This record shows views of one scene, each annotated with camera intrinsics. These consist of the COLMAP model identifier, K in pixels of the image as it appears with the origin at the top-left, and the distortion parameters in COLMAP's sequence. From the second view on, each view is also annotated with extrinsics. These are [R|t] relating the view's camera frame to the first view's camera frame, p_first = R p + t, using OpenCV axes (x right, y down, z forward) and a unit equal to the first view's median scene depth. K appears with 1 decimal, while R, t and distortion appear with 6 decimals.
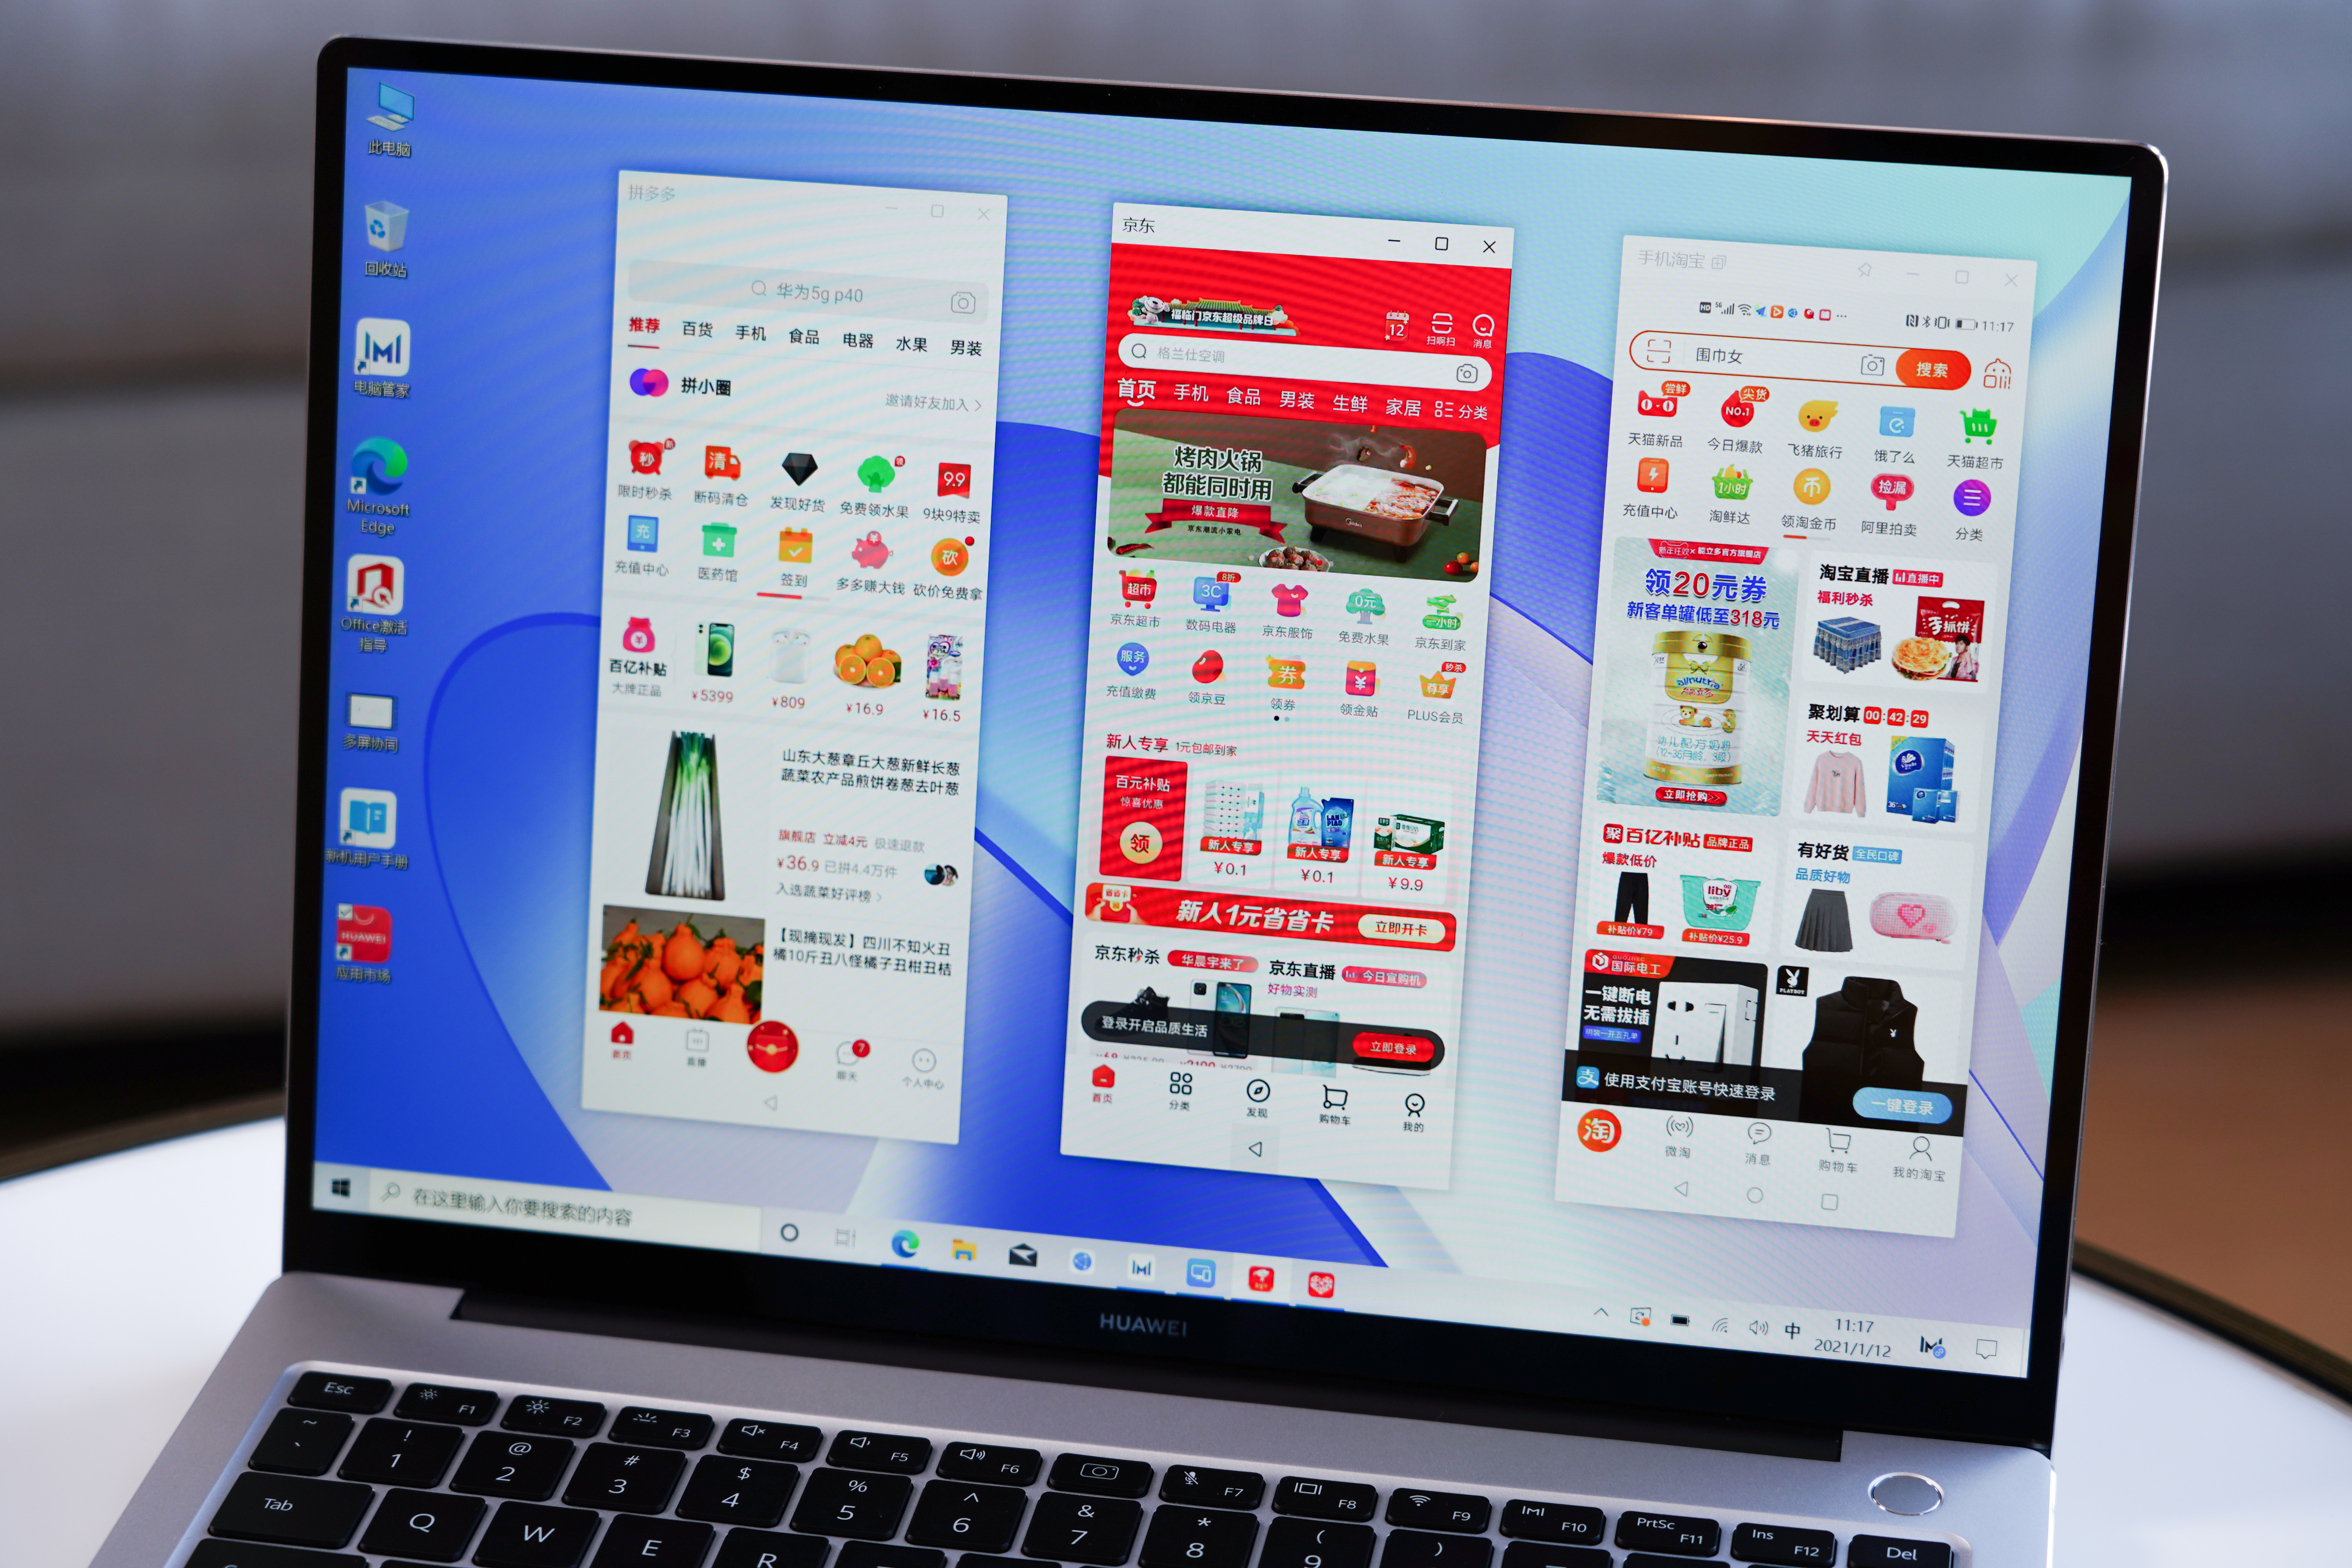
lens RADIAL K [[4999.1, 0, 1176.0], [0, 4999.1, 784.0], [0, 0, 1]] dist [-0.041940, 0.015608]
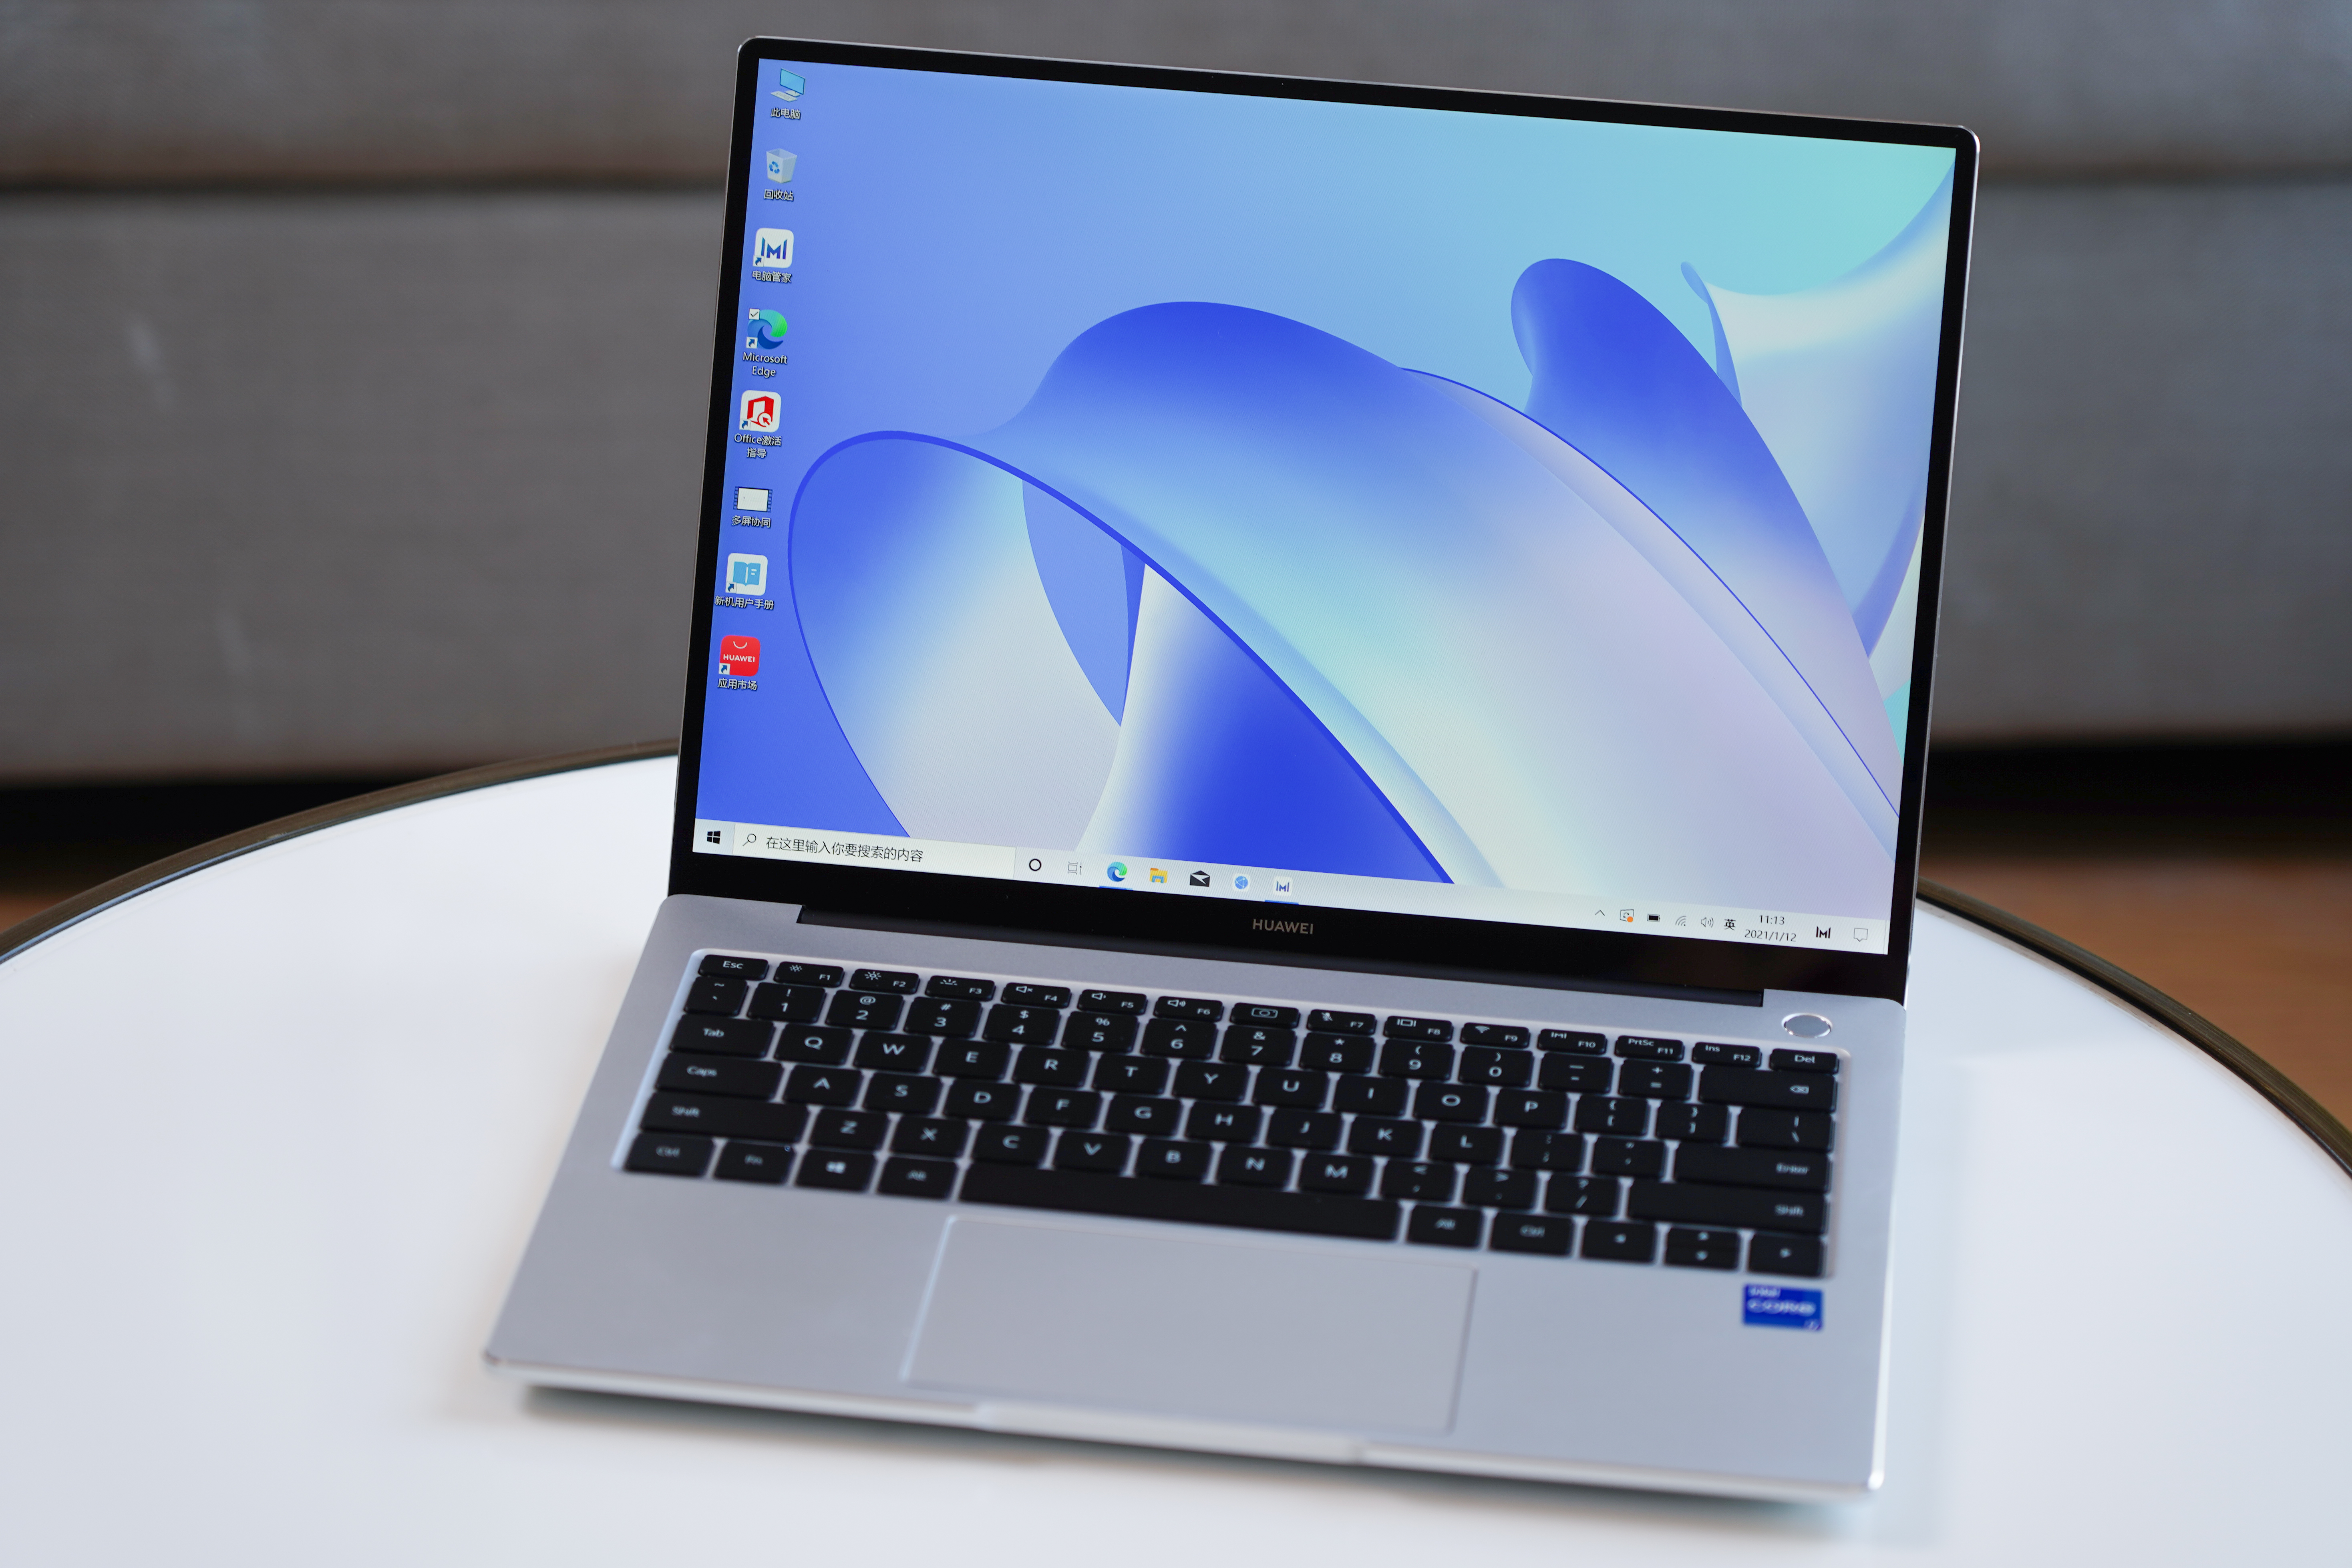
lens RADIAL K [[6937.7, 0, 1176.0], [0, 6937.7, 784.0], [0, 0, 1]] dist [-0.131725, -0.935219]
pose [[0.997781, 0.003224, 0.066496, -0.173871], [-0.002864, 0.999981, -0.005501, 0.079359], [-0.066512, 0.005298, 0.997772, -1.019514]]
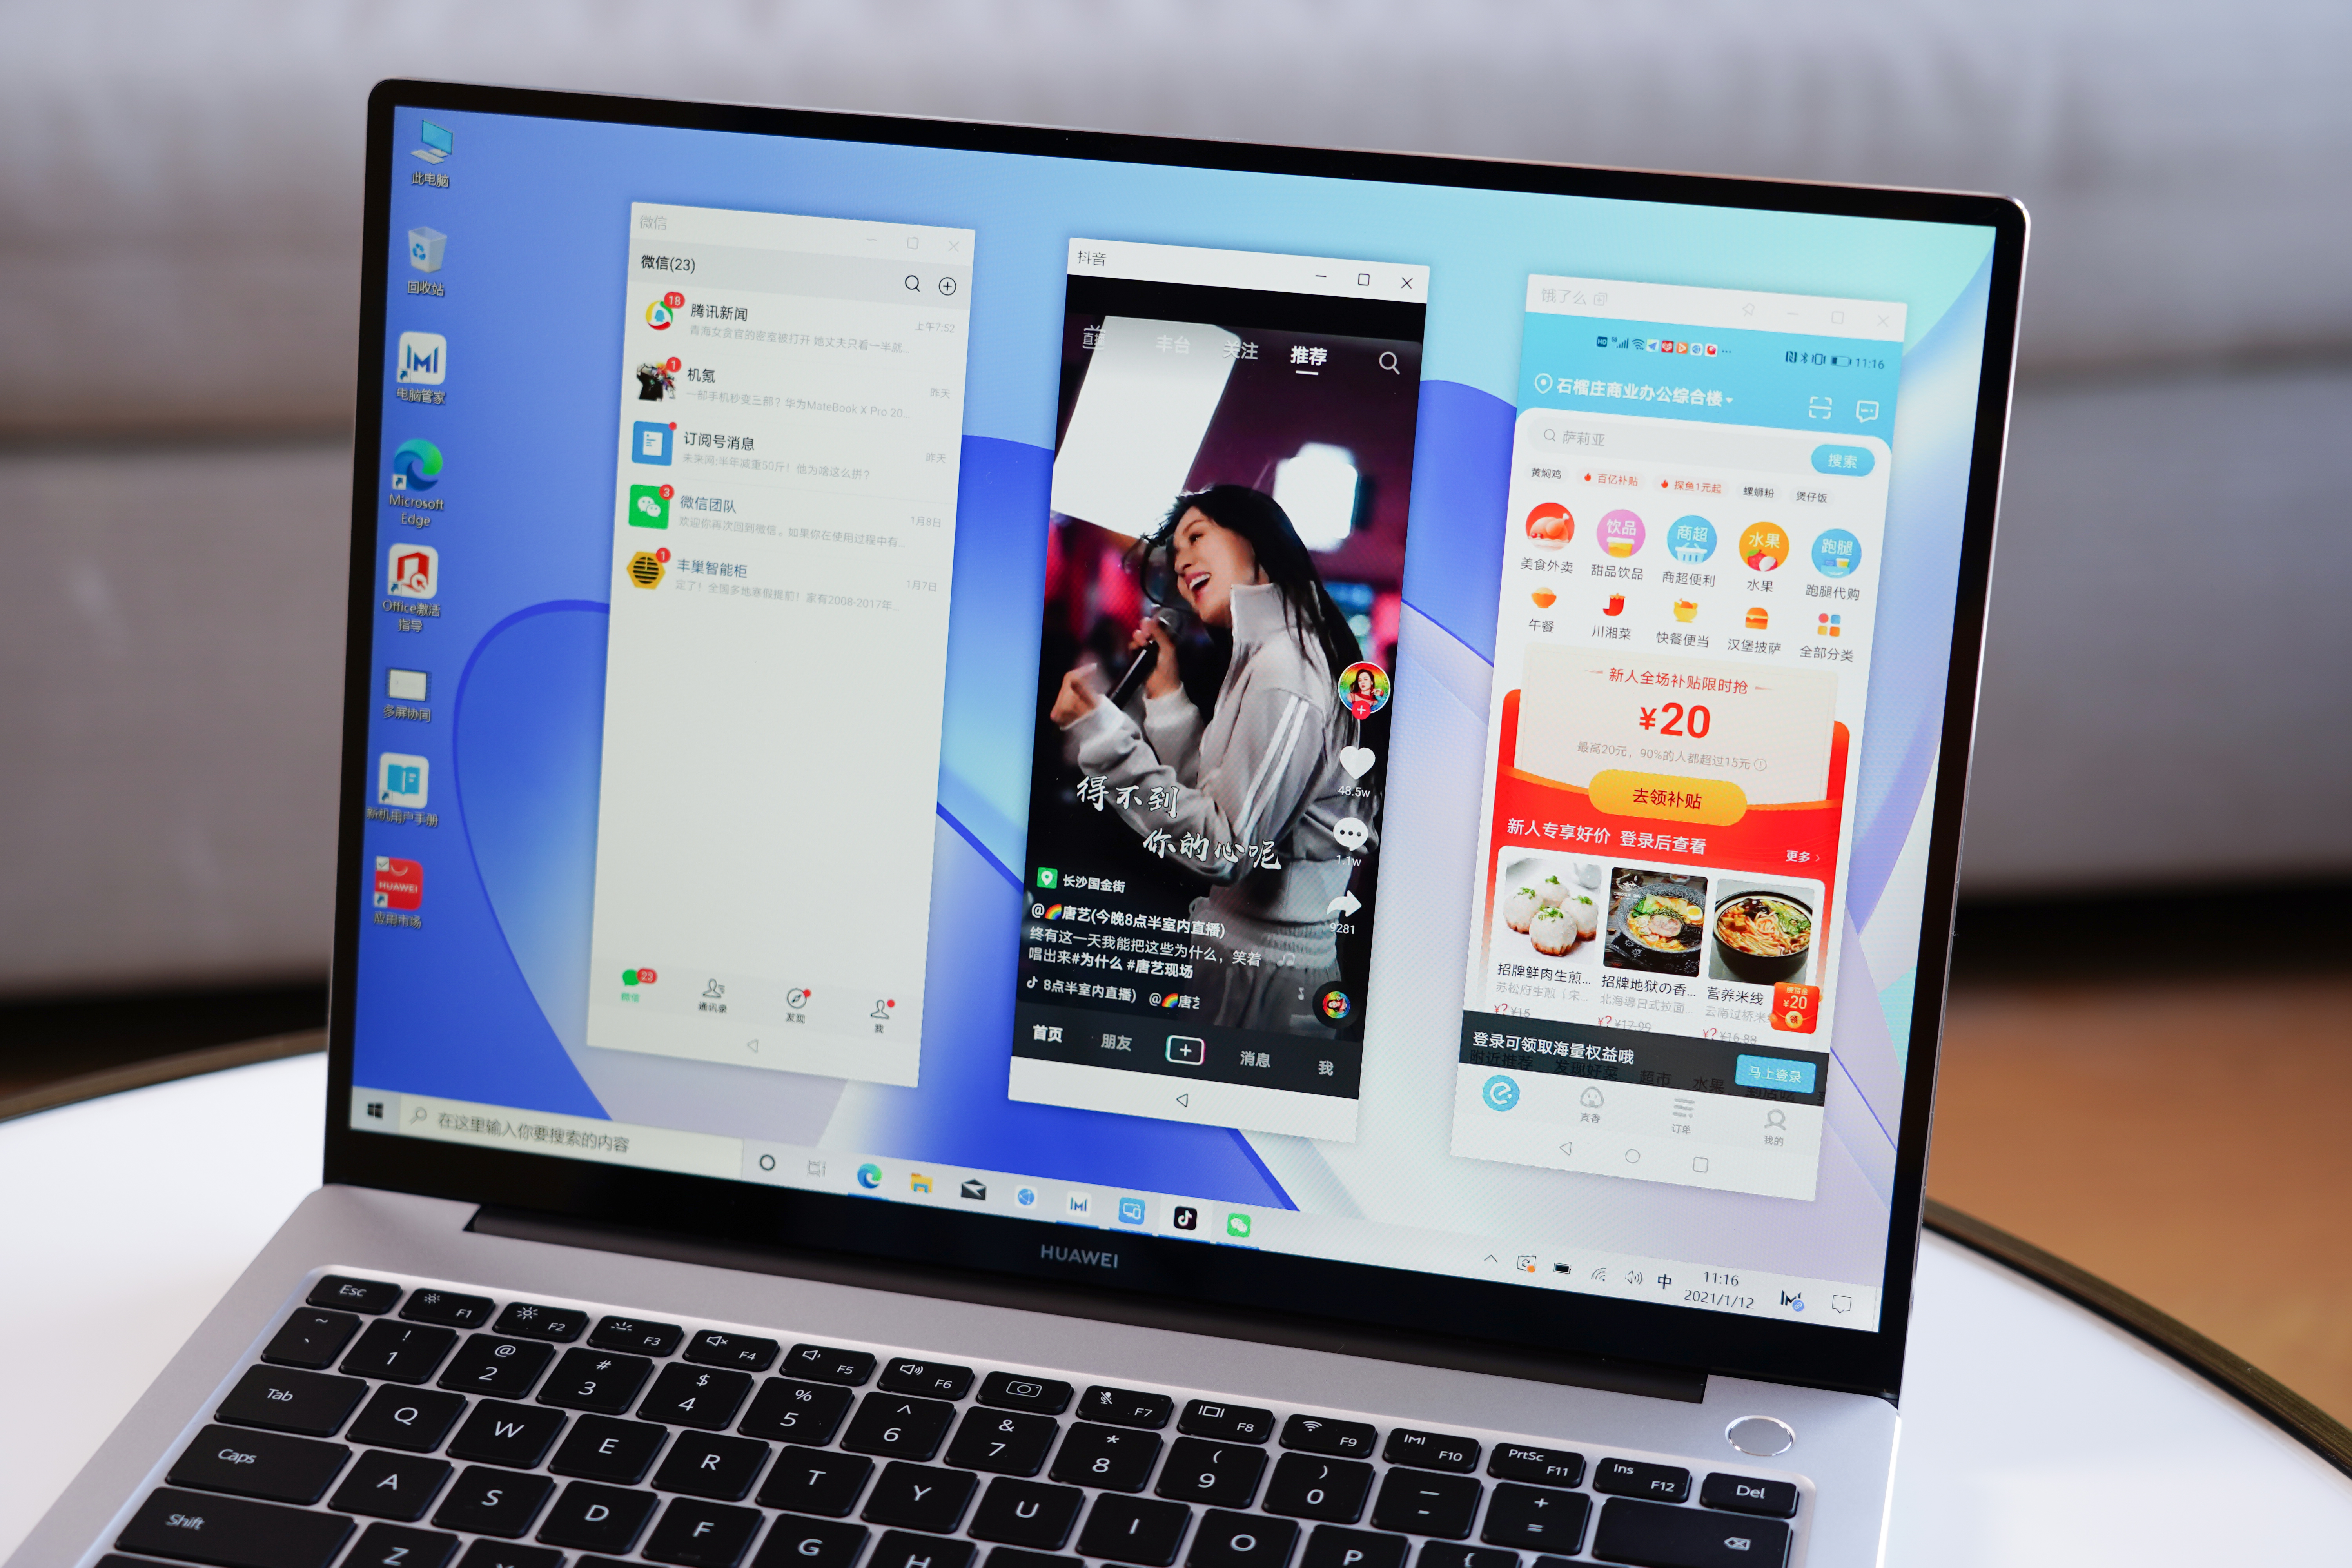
lens RADIAL K [[3966.4, 0, 1176.0], [0, 3966.4, 784.0], [0, 0, 1]] dist [-0.017682, 0.089870]
pose [[0.998340, 0.026022, -0.051373, 0.057977], [-0.026306, 0.999642, -0.004854, 0.007603], [0.051228, 0.006198, 0.998668, 0.125960]]
